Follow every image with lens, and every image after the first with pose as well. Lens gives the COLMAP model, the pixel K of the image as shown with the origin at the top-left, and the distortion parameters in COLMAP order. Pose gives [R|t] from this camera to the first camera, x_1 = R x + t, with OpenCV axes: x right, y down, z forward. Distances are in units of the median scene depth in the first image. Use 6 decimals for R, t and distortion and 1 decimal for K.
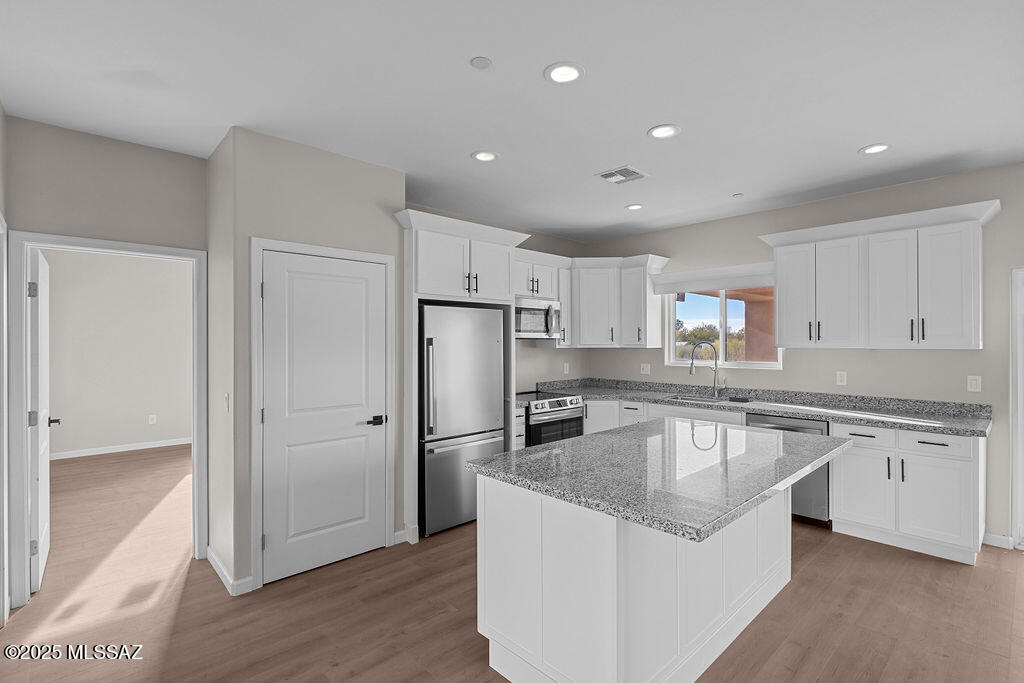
lens RADIAL K [[480.2, 0, 516.8], [0, 480.2, 344.1], [0, 0, 1]] dist [-0.000079, 0.000016]
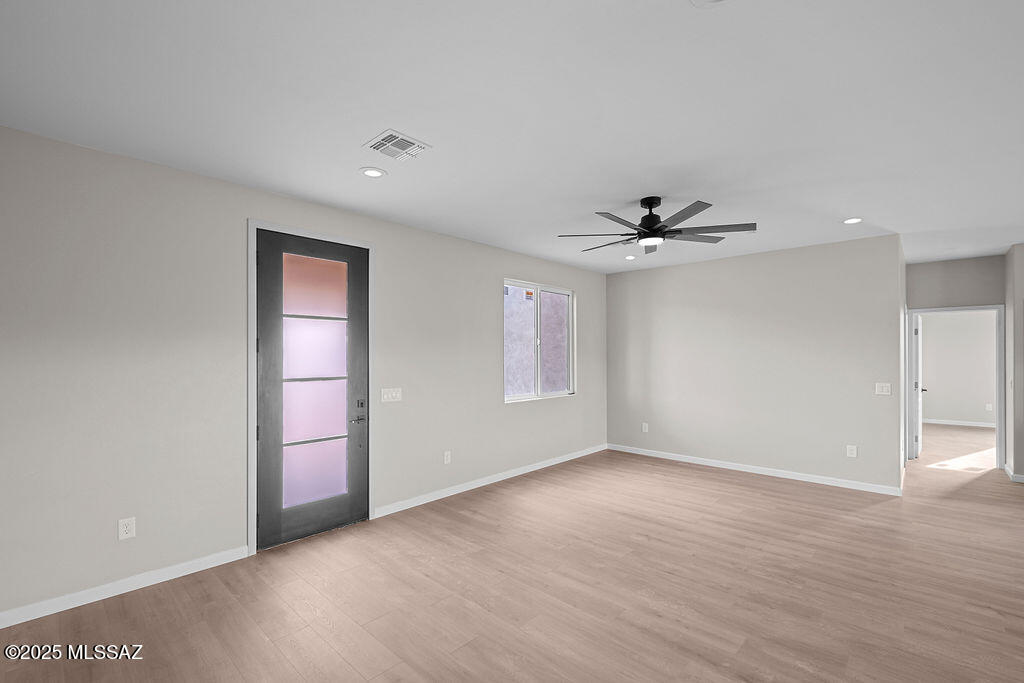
lens RADIAL K [[446.0, 0, 509.4], [0, 446.0, 351.9], [0, 0, 1]] dist [-0.003265, -0.000989]
pose [[0.062259, -0.001993, -0.998058, 0.710291], [-0.002963, 0.999993, -0.002182, -0.002208], [0.998056, 0.003093, 0.062253, -0.766566]]
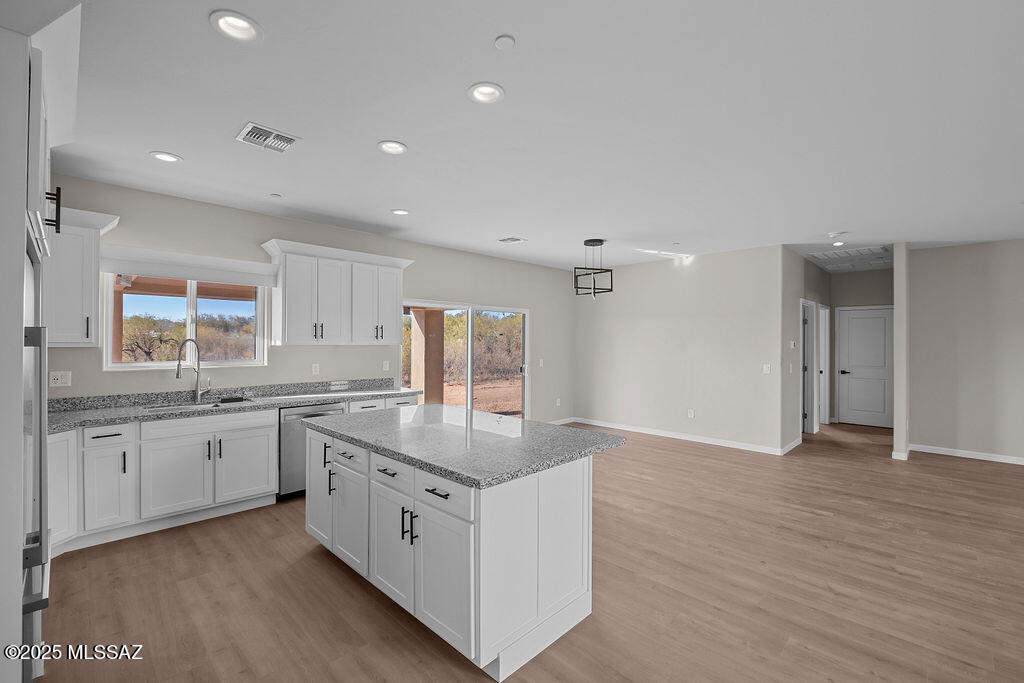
lens RADIAL K [[439.2, 0, 512.0], [0, 439.2, 341.5], [0, 0, 1]] dist [0.000527, -0.000969]
pose [[-0.036041, 0.000048, 0.999350, -0.458864], [-0.001569, 0.999999, -0.000105, -0.001594], [-0.999349, -0.001571, -0.036041, 0.501146]]
